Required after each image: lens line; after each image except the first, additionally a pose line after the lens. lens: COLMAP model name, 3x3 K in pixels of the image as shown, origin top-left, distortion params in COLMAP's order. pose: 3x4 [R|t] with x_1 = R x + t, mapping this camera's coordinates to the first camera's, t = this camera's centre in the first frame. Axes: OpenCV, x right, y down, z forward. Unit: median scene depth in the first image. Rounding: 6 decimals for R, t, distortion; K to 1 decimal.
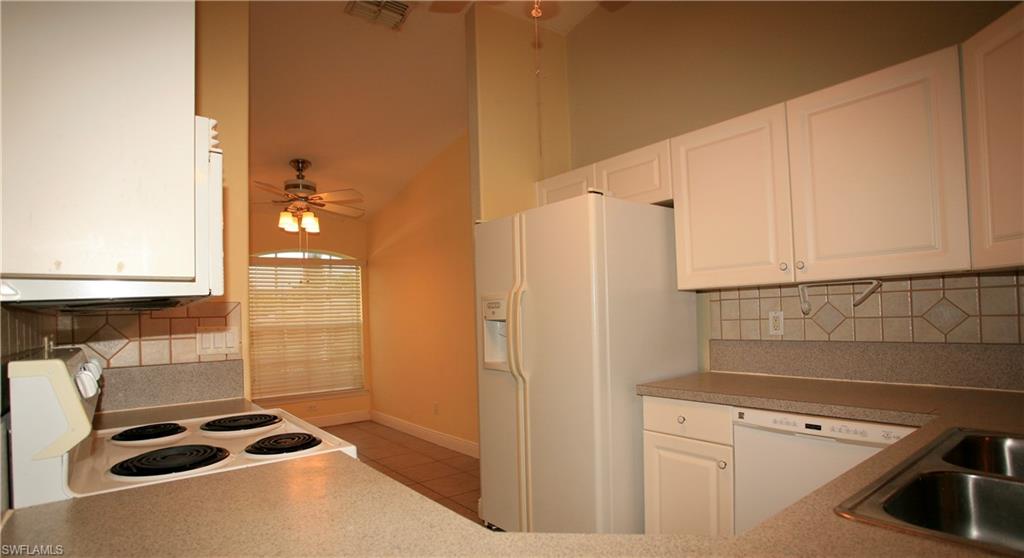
lens RADIAL K [[542.0, 0, 514.1], [0, 542.0, 300.6], [0, 0, 1]] dist [-0.003161, 0.035299]
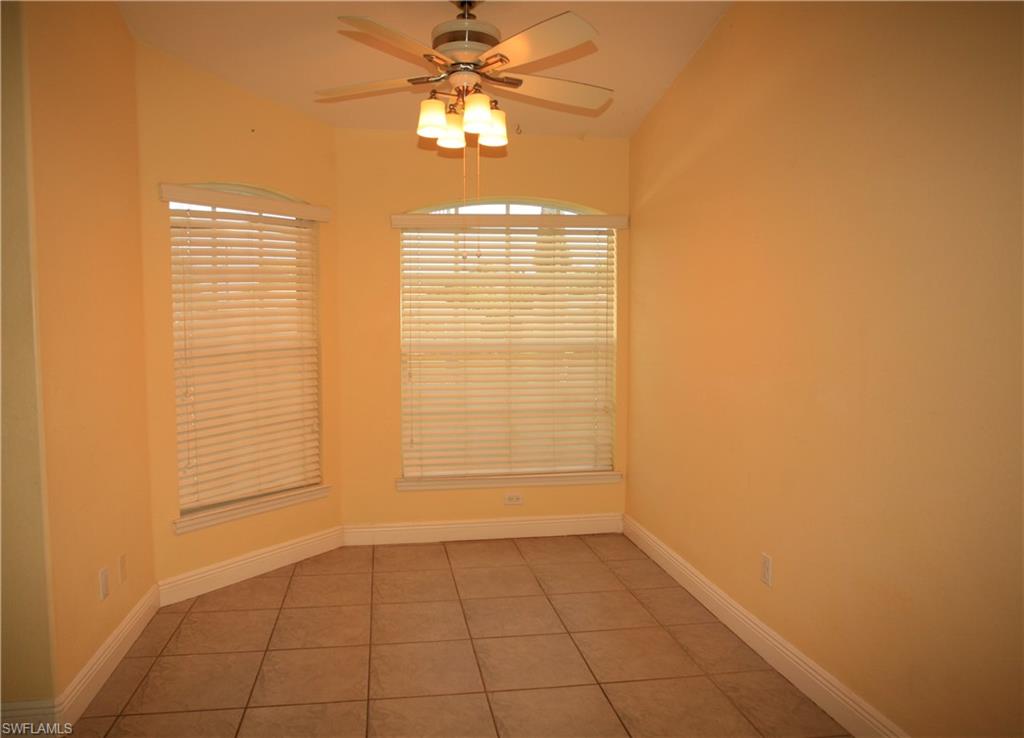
lens RADIAL K [[699.5, 0, 512.0], [0, 699.5, 369.0], [0, 0, 1]] dist [0.000972, 0.000126]
pose [[0.883491, 0.060941, -0.464467, -0.098847], [-0.010868, 0.993902, 0.109735, -0.007132], [0.468322, -0.091902, 0.878766, 0.620168]]
